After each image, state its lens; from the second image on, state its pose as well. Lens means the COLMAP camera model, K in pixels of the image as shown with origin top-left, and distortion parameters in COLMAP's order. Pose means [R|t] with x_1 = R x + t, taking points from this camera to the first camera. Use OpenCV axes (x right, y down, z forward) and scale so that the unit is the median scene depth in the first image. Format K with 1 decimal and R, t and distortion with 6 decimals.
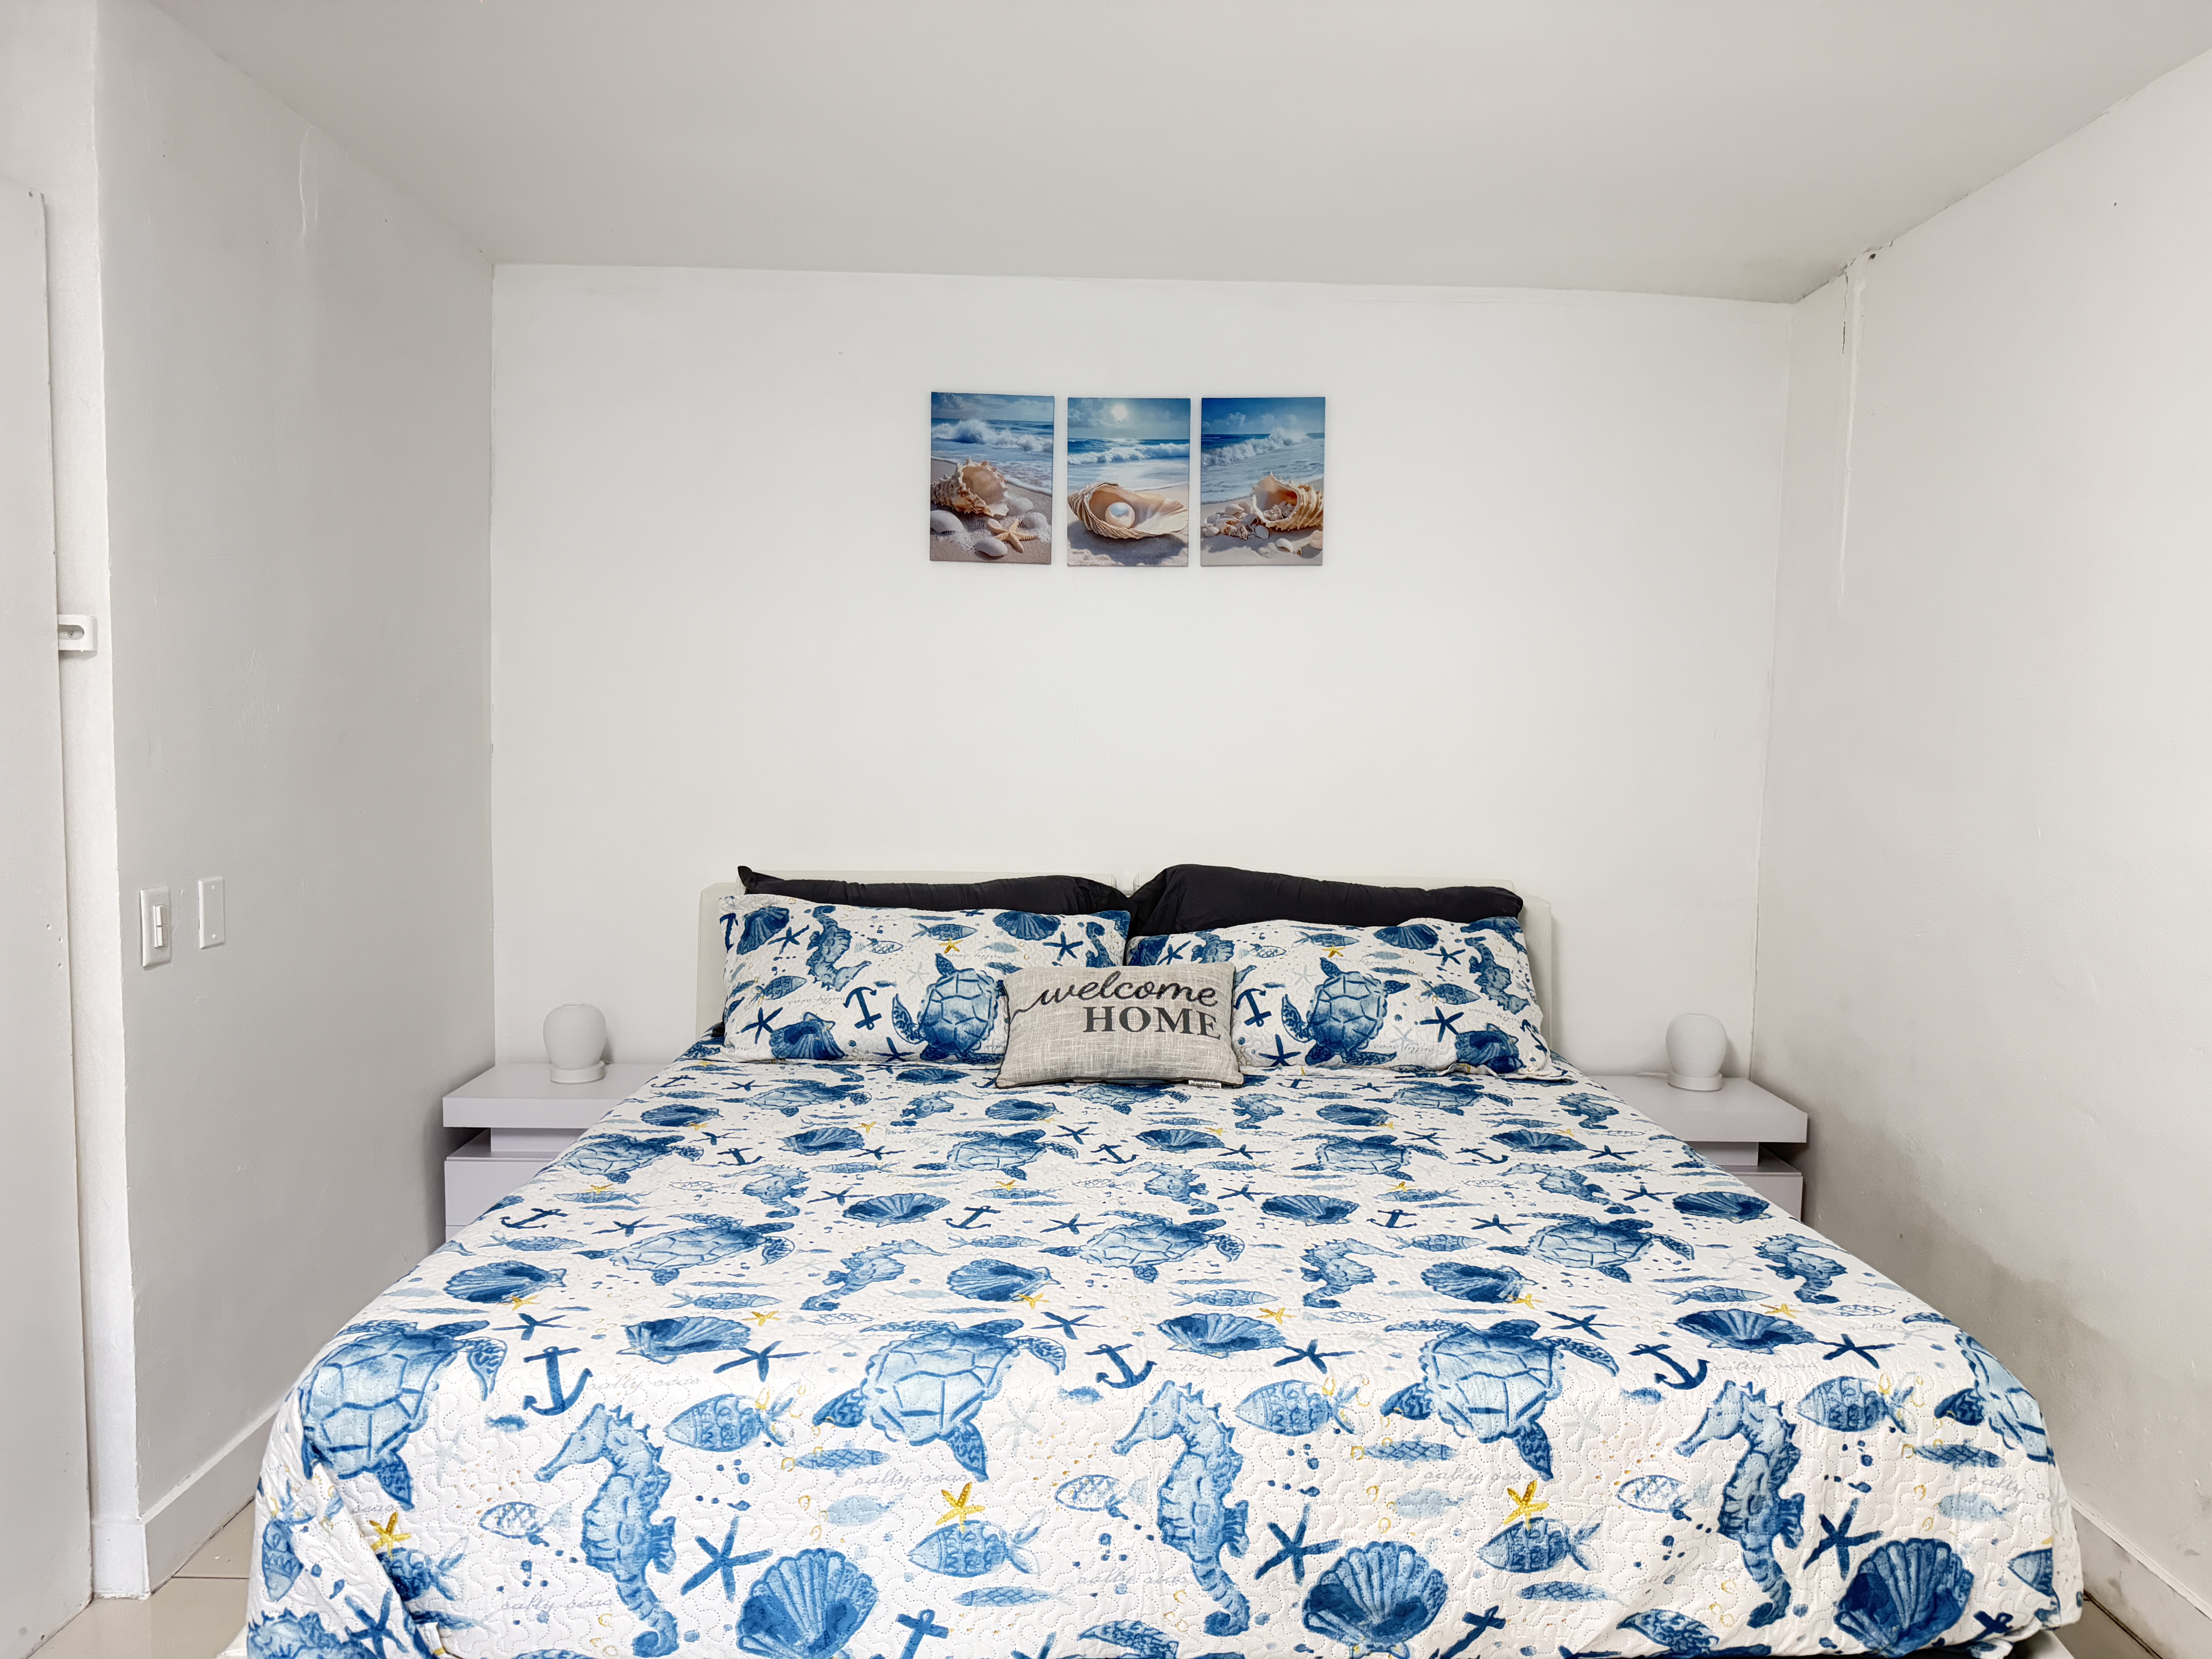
lens RADIAL K [[1558.7, 0, 1102.2], [0, 1558.7, 849.6], [0, 0, 1]] dist [0.101012, -0.162939]
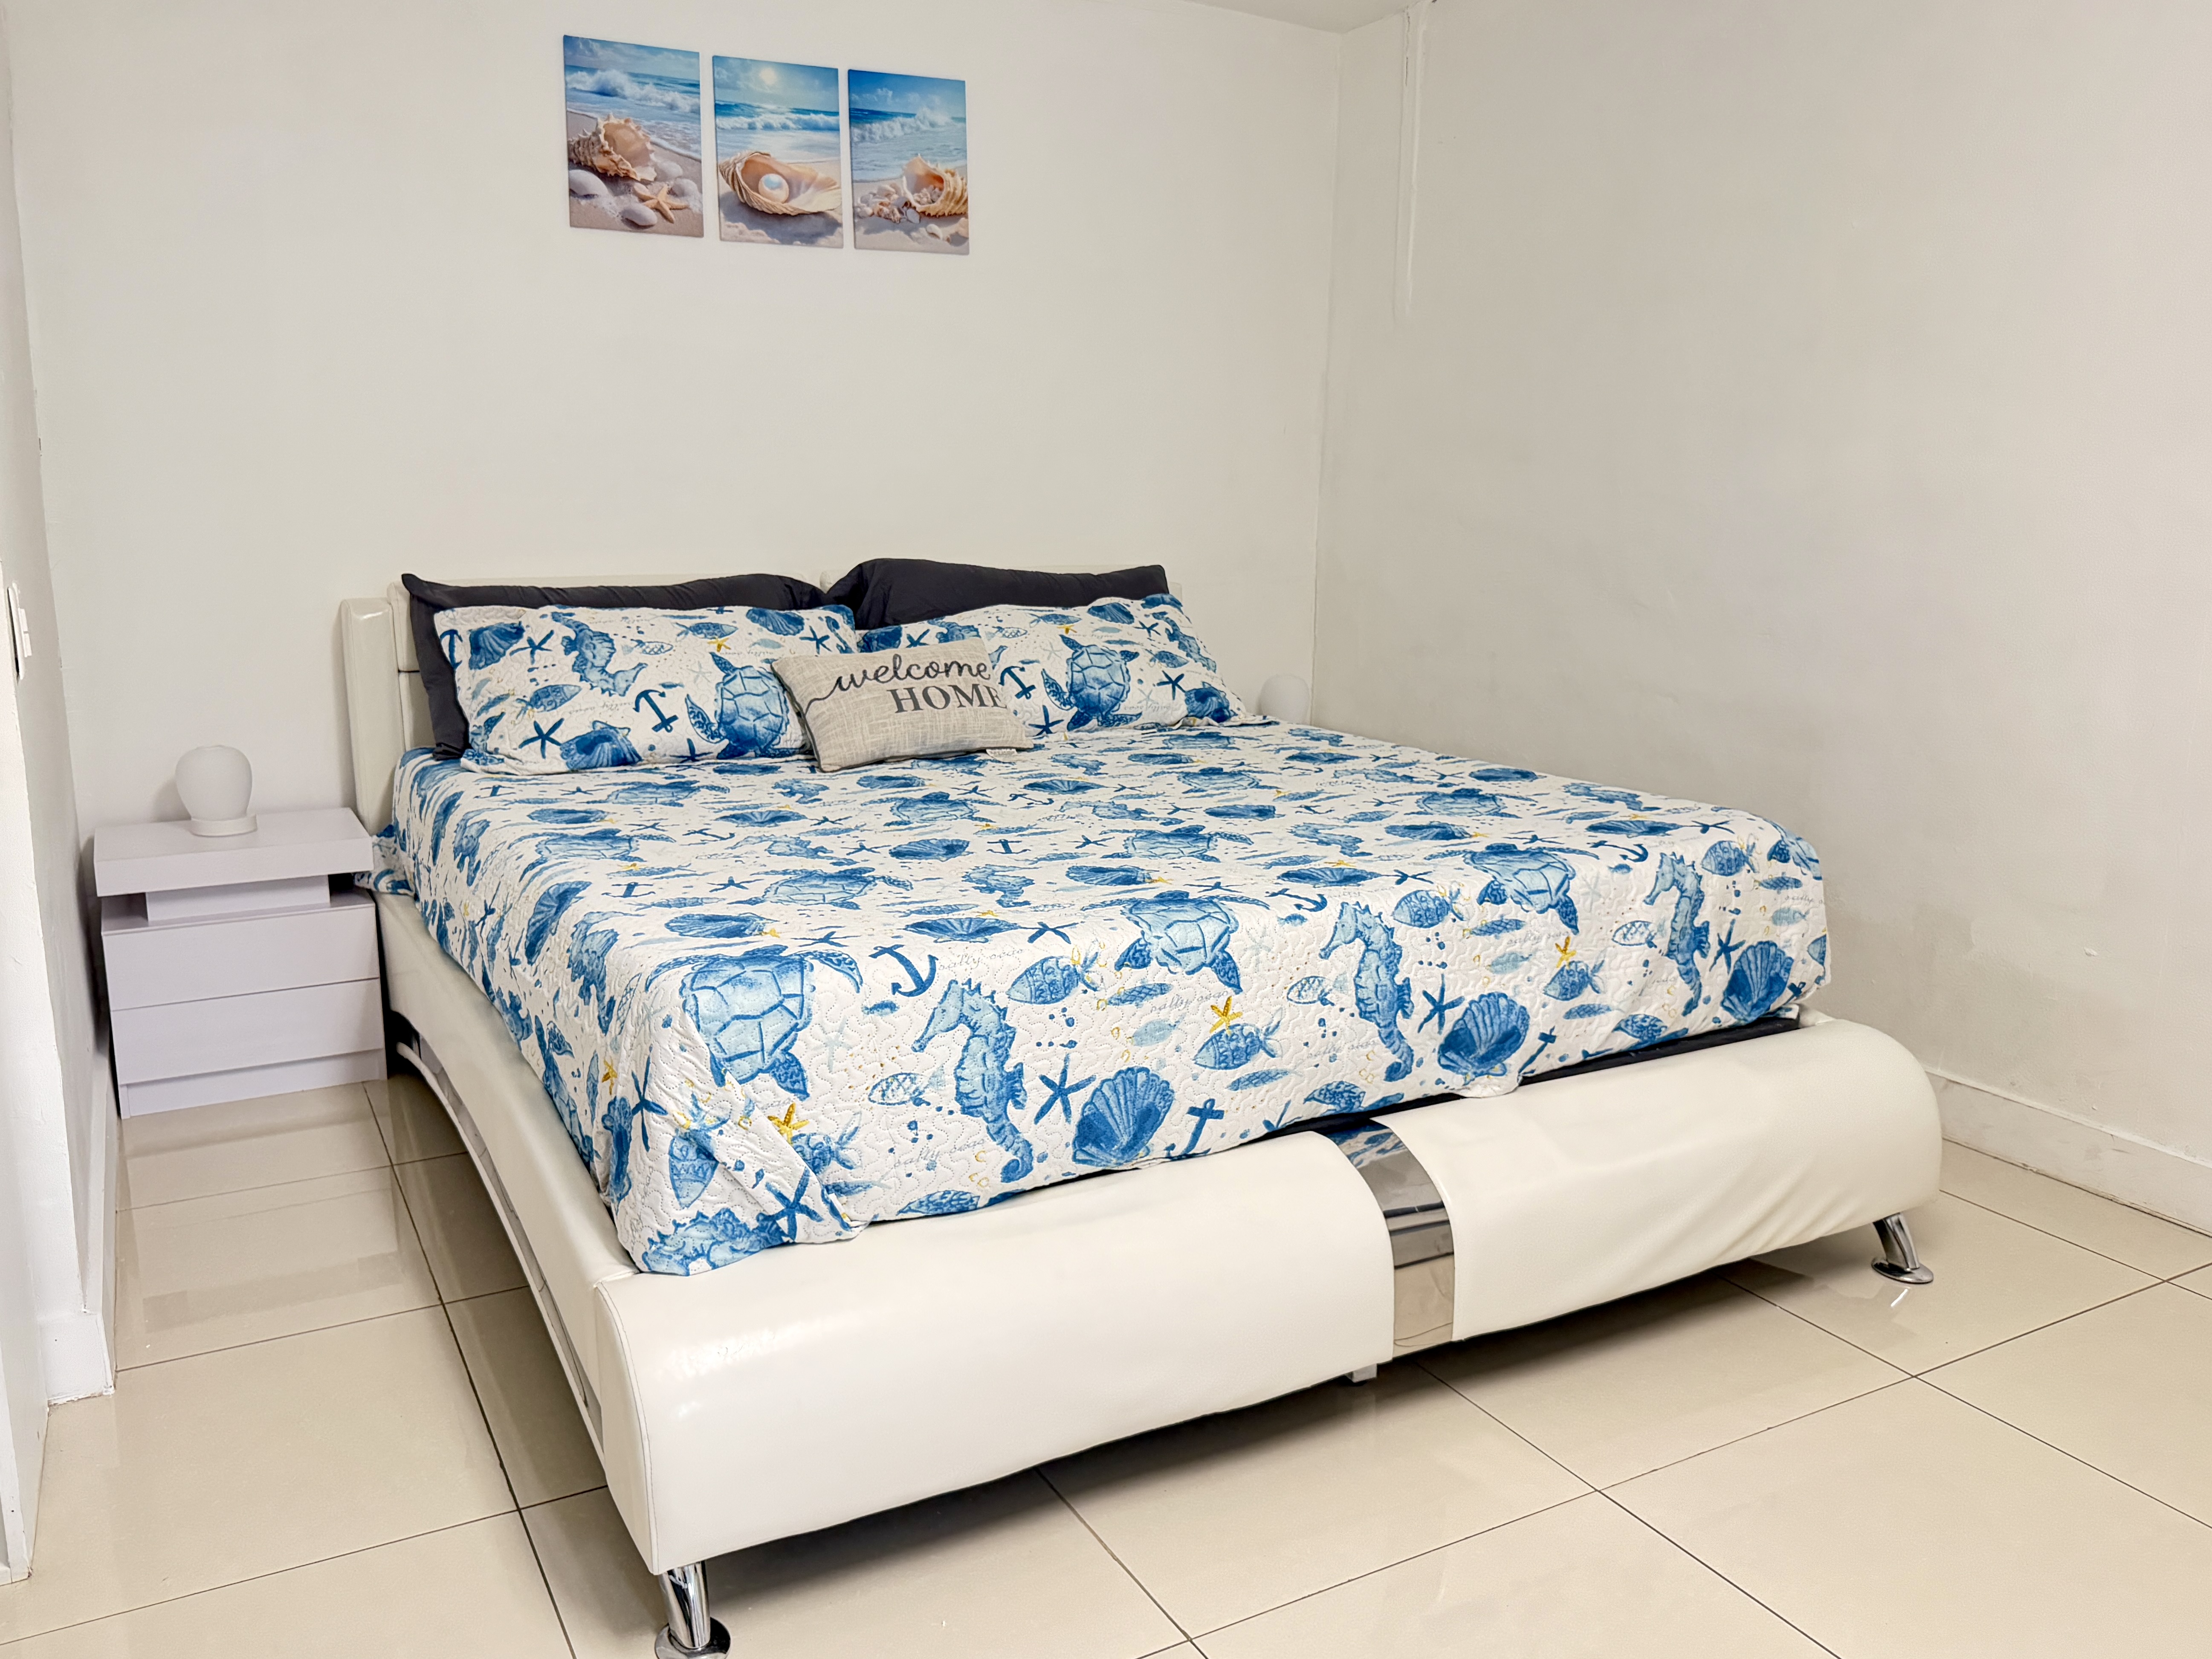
lens RADIAL K [[1737.6, 0, 1096.1], [0, 1737.6, 805.9], [0, 0, 1]] dist [0.245841, -0.651998]
pose [[0.875476, -0.102906, 0.472178, -0.447234], [0.048844, 0.990904, 0.125394, 0.039188], [-0.480787, -0.086717, 0.872539, -0.080522]]
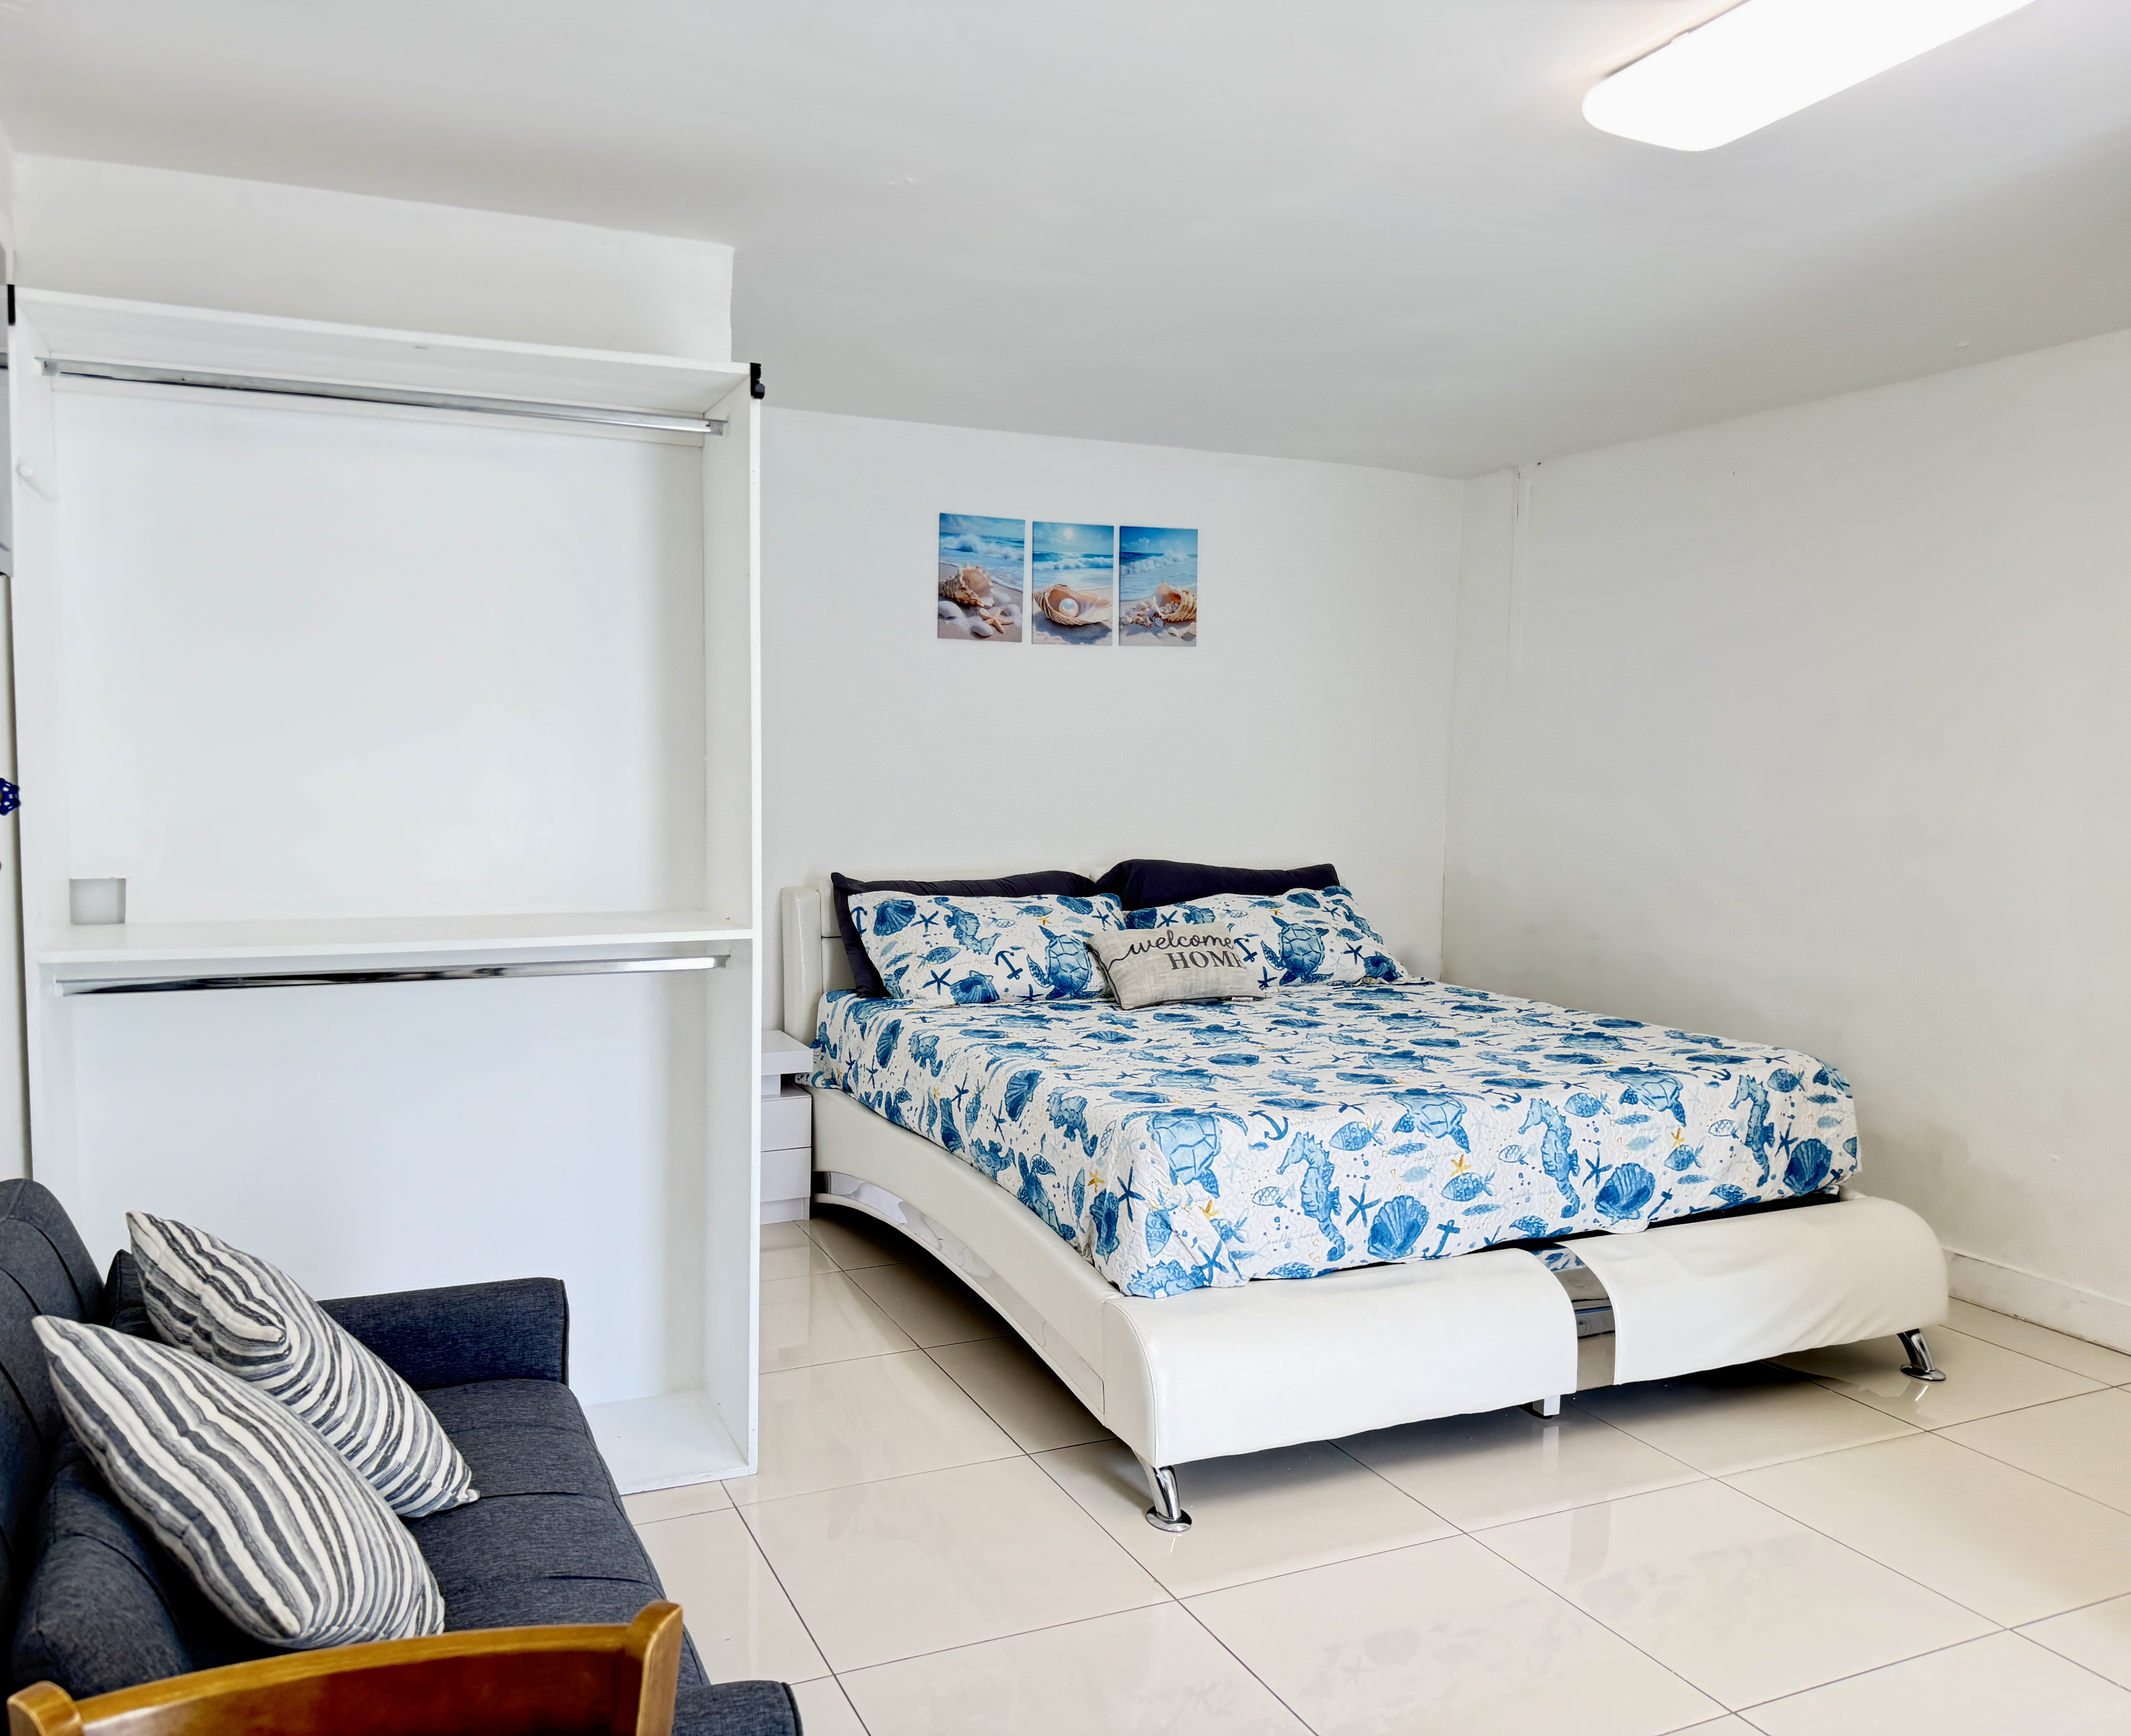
lens RADIAL K [[1661.3, 0, 971.1], [0, 1661.3, 864.5], [0, 0, 1]] dist [0.159288, -0.337790]
pose [[0.918542, -0.035305, 0.393743, -0.799989], [0.037604, 0.999291, 0.001879, 0.007070], [-0.393530, 0.013080, 0.919219, -0.380316]]
